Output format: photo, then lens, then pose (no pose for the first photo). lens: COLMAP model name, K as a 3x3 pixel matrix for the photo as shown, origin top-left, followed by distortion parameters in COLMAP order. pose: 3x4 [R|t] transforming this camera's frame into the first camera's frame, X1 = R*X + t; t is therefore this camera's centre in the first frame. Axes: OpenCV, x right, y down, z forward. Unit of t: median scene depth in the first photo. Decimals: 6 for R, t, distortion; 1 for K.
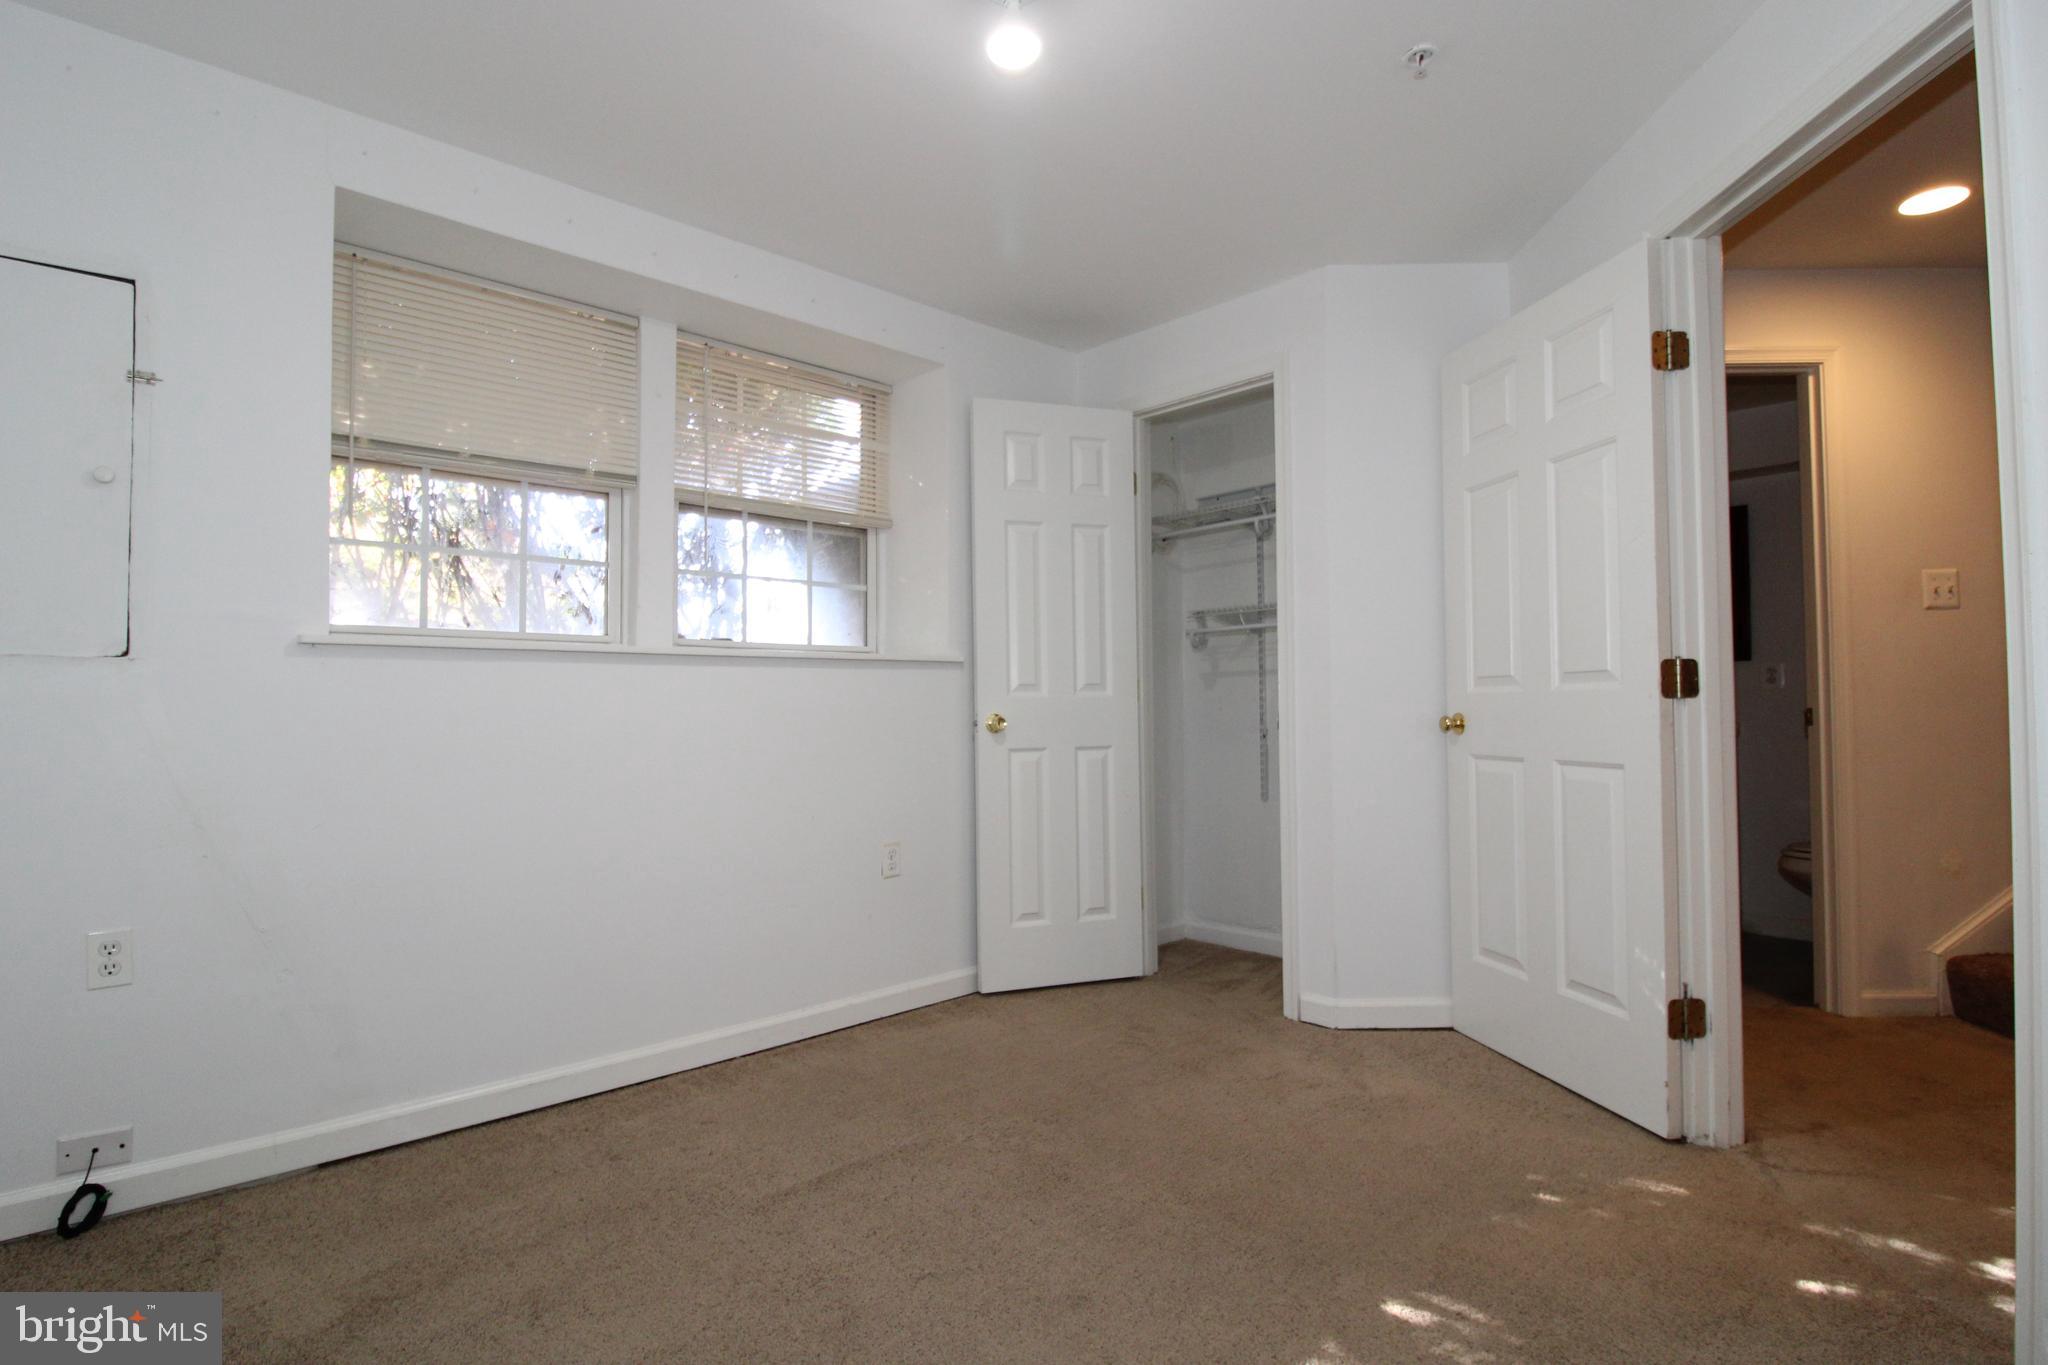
lens RADIAL K [[954.2, 0, 1023.2], [0, 954.2, 681.4], [0, 0, 1]] dist [-0.001903, -0.000562]
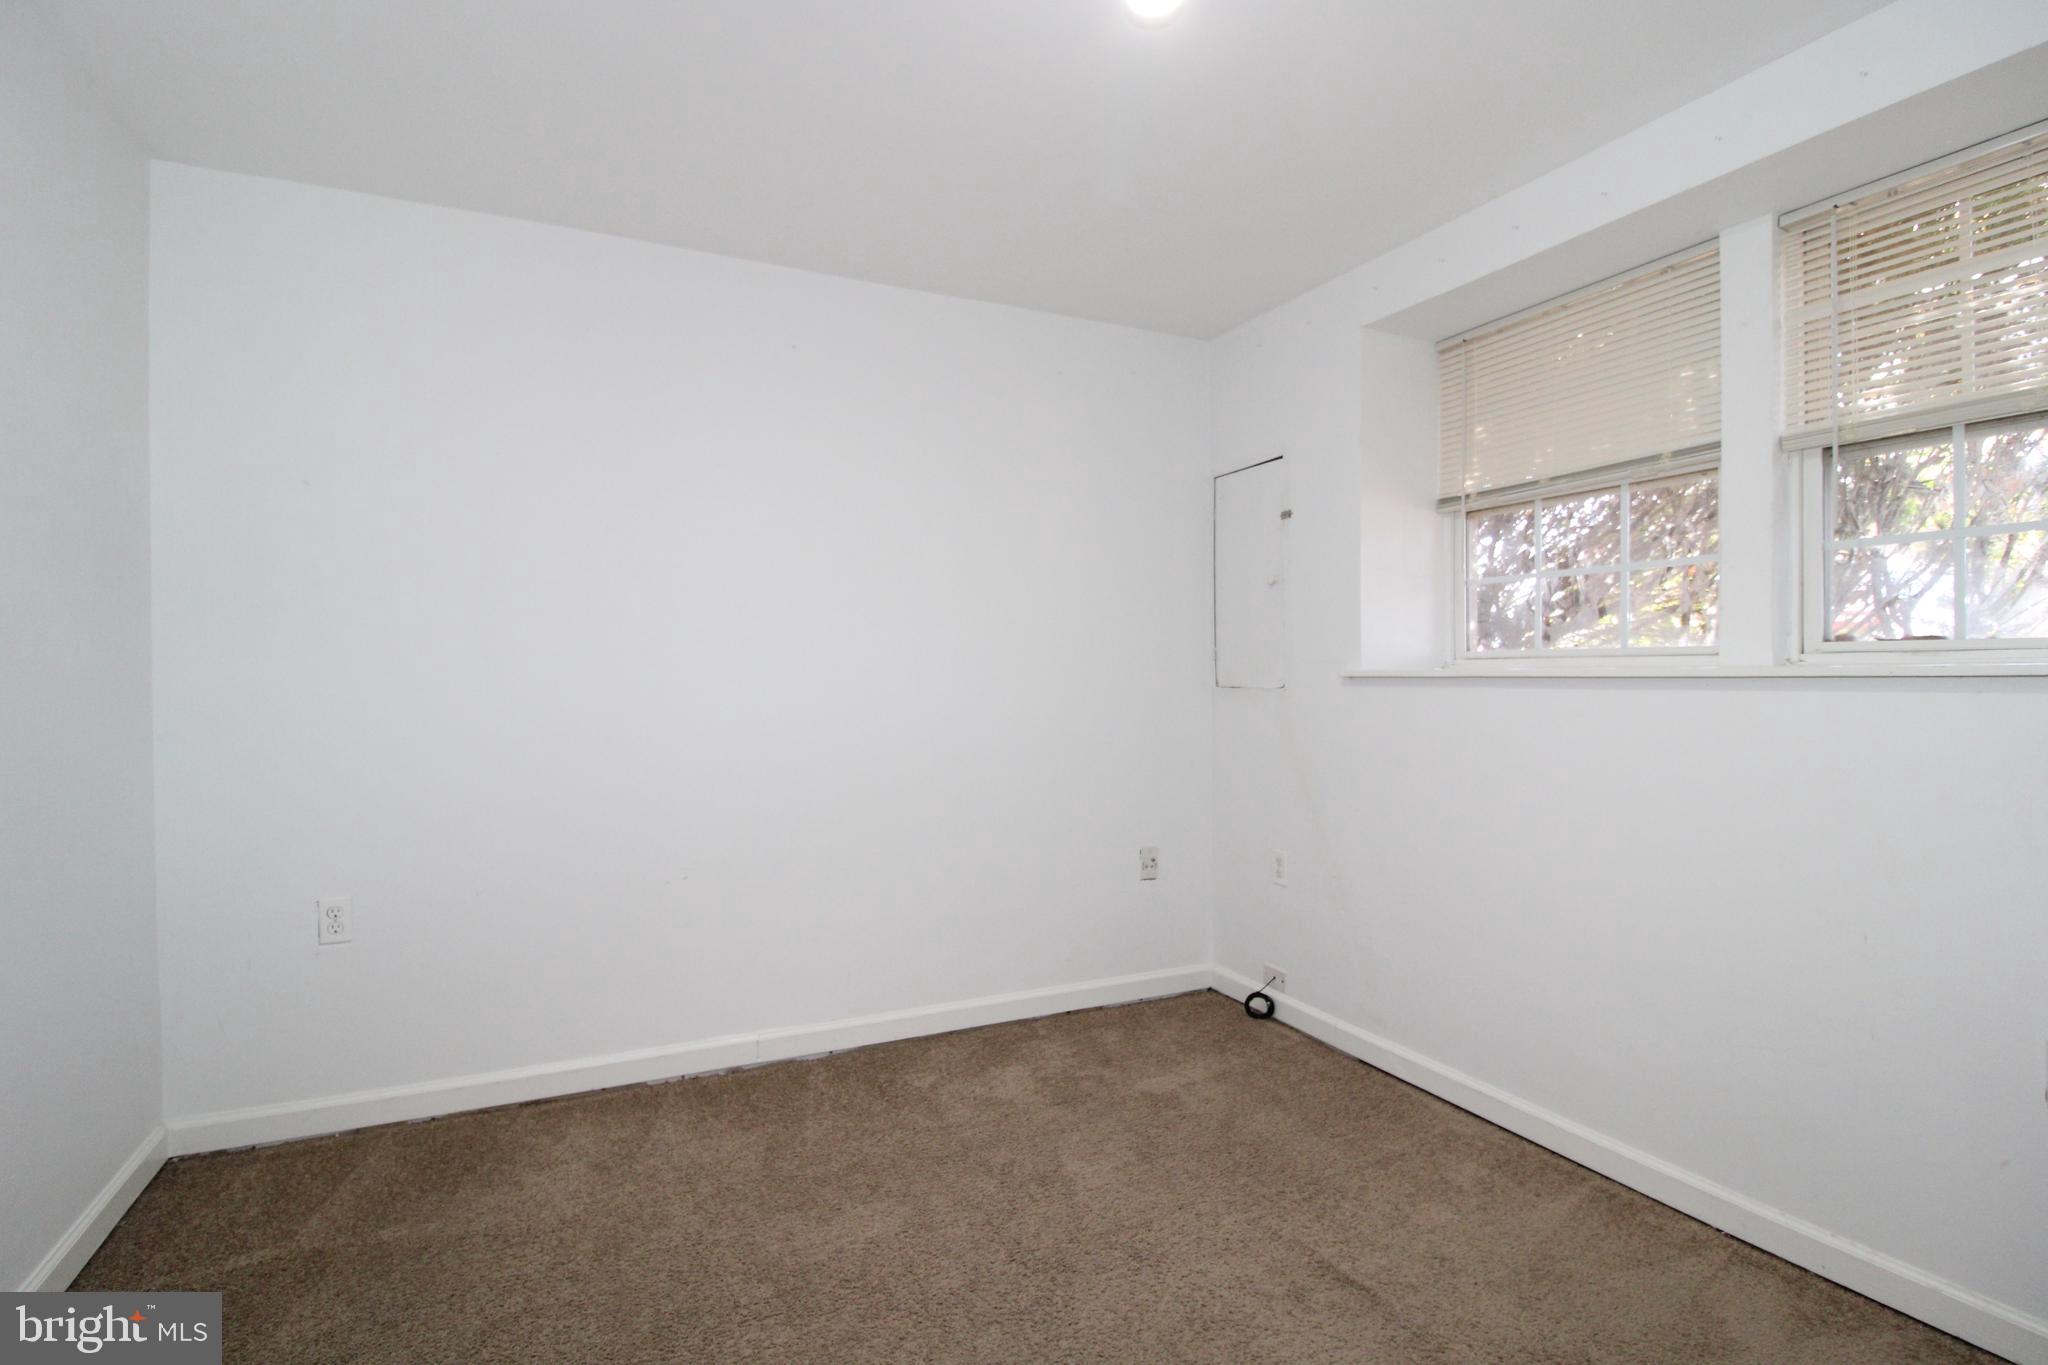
lens RADIAL K [[954.2, 0, 1023.3], [0, 954.2, 678.0], [0, 0, 1]] dist [-0.001903, -0.000562]
pose [[-0.251796, 0.012192, -0.967704, 0.581729], [0.029609, 0.999550, 0.004889, -0.048926], [0.967327, -0.027422, -0.252044, 0.745190]]
